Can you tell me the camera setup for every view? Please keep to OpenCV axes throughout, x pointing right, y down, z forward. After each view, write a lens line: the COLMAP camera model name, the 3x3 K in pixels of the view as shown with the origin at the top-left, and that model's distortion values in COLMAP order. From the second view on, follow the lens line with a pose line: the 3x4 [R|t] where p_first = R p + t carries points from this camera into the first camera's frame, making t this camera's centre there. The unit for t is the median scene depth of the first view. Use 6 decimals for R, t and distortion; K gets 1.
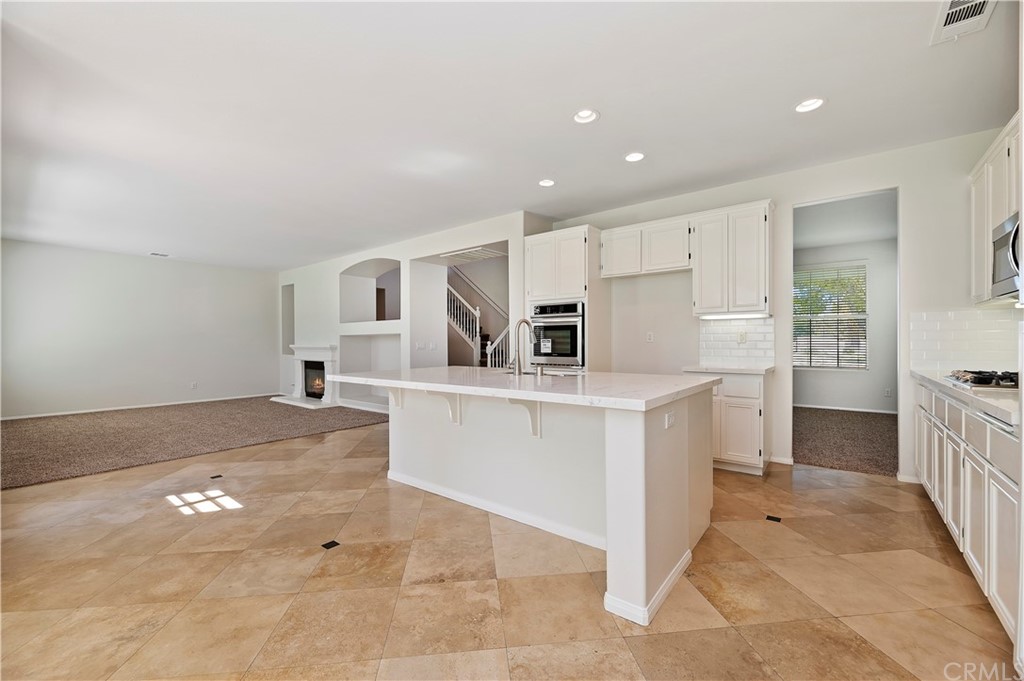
lens RADIAL K [[418.1, 0, 500.2], [0, 418.1, 348.4], [0, 0, 1]] dist [-0.000558, -0.000071]
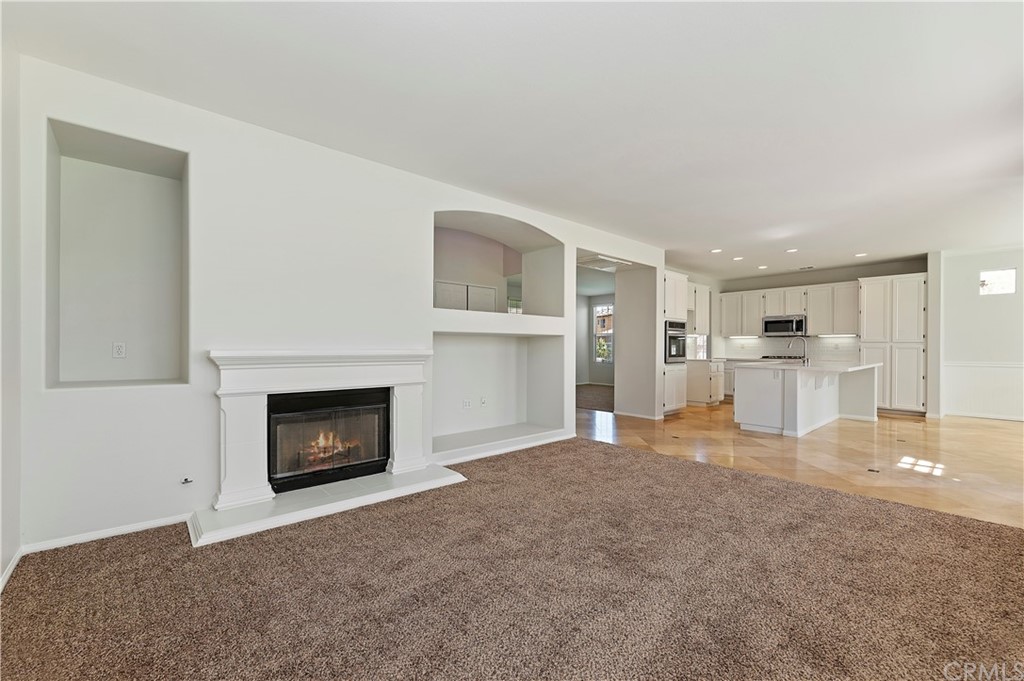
lens RADIAL K [[433.7, 0, 519.2], [0, 433.7, 350.8], [0, 0, 1]] dist [-0.000618, -0.000015]
pose [[0.131315, -0.006272, 0.991321, -1.545816], [0.009403, 0.999943, 0.005081, -0.016770], [-0.991296, 0.008654, 0.131367, 1.422608]]
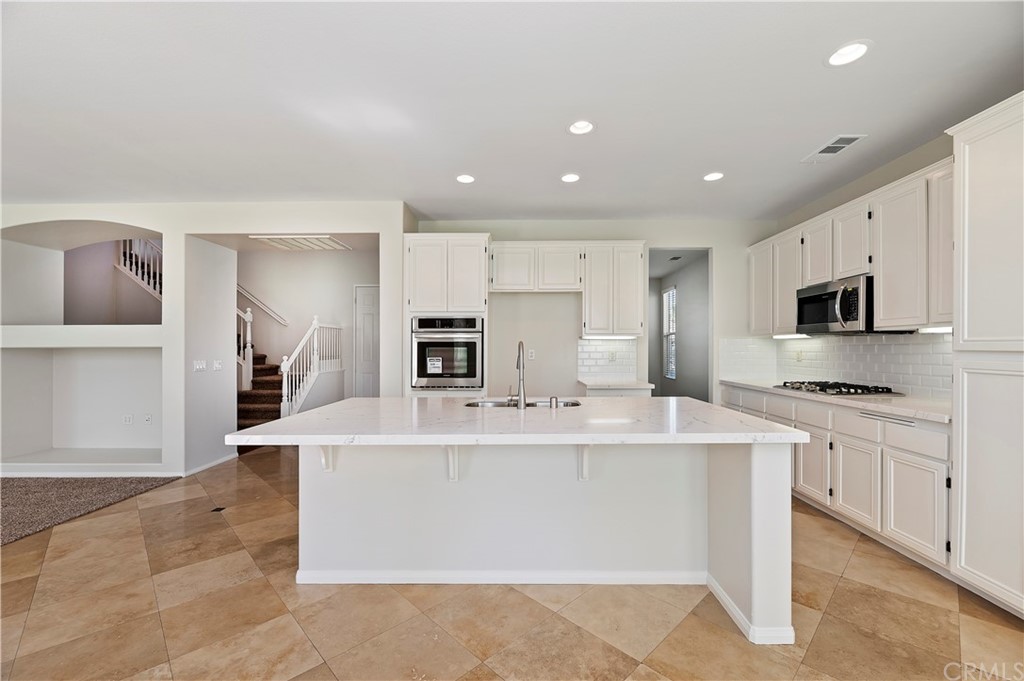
lens RADIAL K [[433.7, 0, 519.2], [0, 433.7, 350.8], [0, 0, 1]] dist [-0.000618, -0.000015]
pose [[0.779424, -0.002225, 0.626493, -0.332597], [0.008346, 0.999942, -0.006833, -0.030187], [-0.626441, 0.010555, 0.779397, 0.213037]]
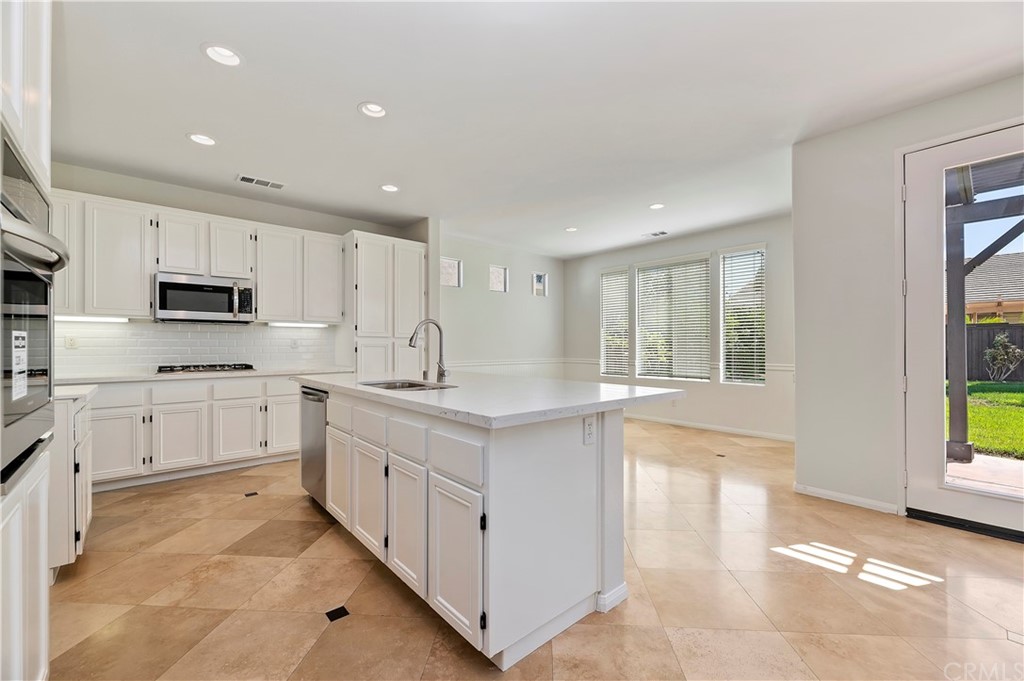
lens RADIAL K [[422.9, 0, 512.0], [0, 422.9, 340.5], [0, 0, 1]] dist [0.000903, 0.000137]
pose [[-0.986105, 0.007284, 0.165963, -0.171802], [0.007242, 0.999973, -0.000860, -0.016692], [-0.165965, 0.000354, -0.986132, 1.239086]]
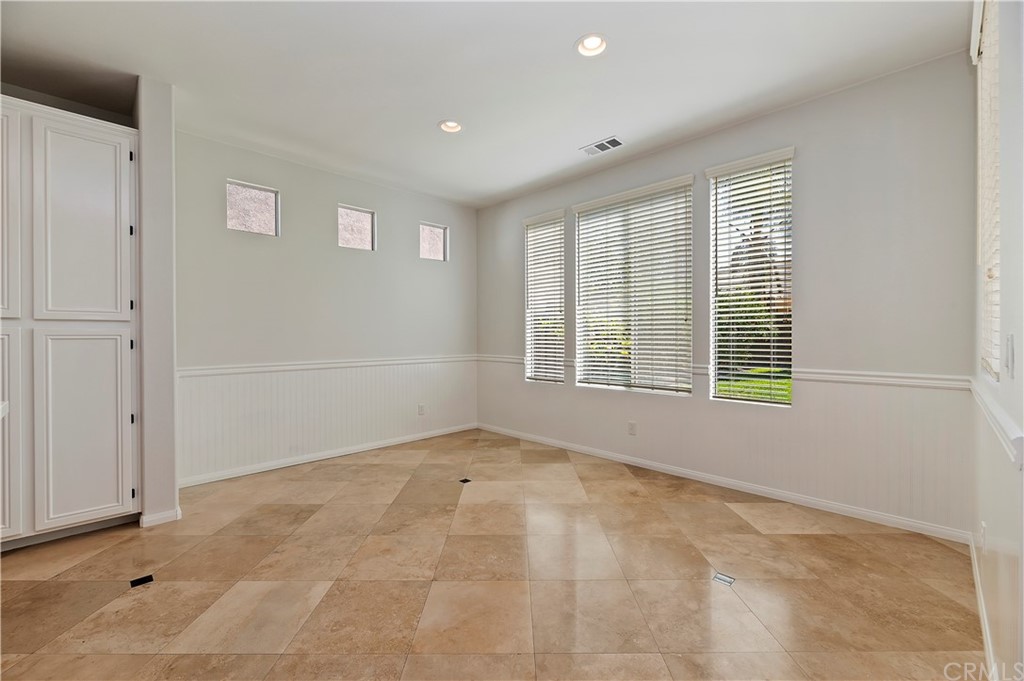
lens RADIAL K [[423.2, 0, 507.7], [0, 423.2, 337.7], [0, 0, 1]] dist [-0.008780, -0.000206]
pose [[-0.993291, 0.006468, 0.115460, -0.315438], [0.008333, 0.999842, 0.015677, -0.008003], [-0.115341, 0.016534, -0.993188, 0.643931]]
